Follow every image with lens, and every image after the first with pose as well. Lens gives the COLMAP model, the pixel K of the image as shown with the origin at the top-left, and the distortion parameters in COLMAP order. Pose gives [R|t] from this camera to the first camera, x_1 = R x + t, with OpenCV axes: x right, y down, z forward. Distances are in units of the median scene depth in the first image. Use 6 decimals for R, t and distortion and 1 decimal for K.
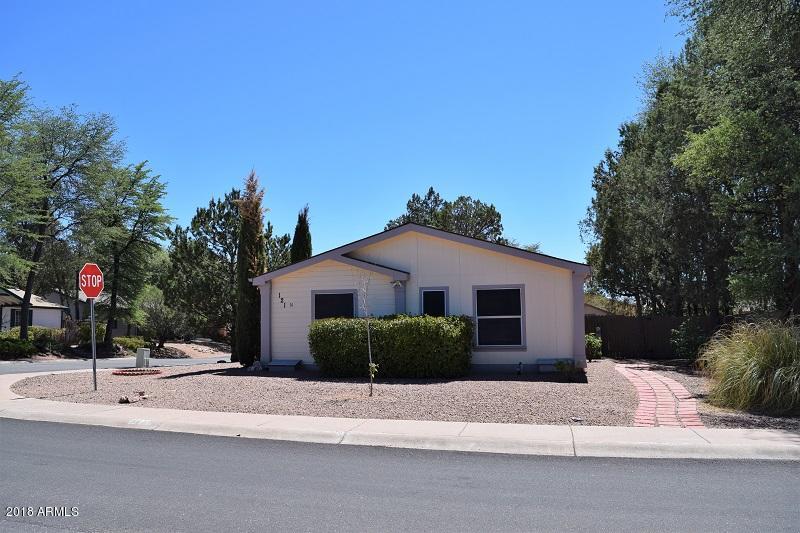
lens RADIAL K [[629.8, 0, 400.0], [0, 629.8, 266.5], [0, 0, 1]] dist [-0.084533, 0.009485]
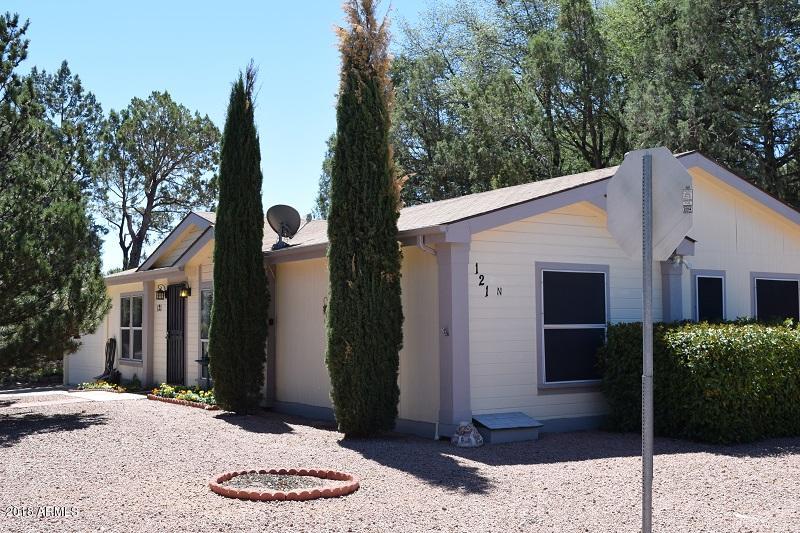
lens RADIAL K [[988.1, 0, 400.0], [0, 988.1, 266.5], [0, 0, 1]] dist [0.007320, 0.010588]
pose [[0.754586, 0.058199, 0.653615, -0.680560], [-0.078119, 0.996943, 0.001417, 0.048032], [-0.651534, -0.052129, 0.756826, 0.524062]]
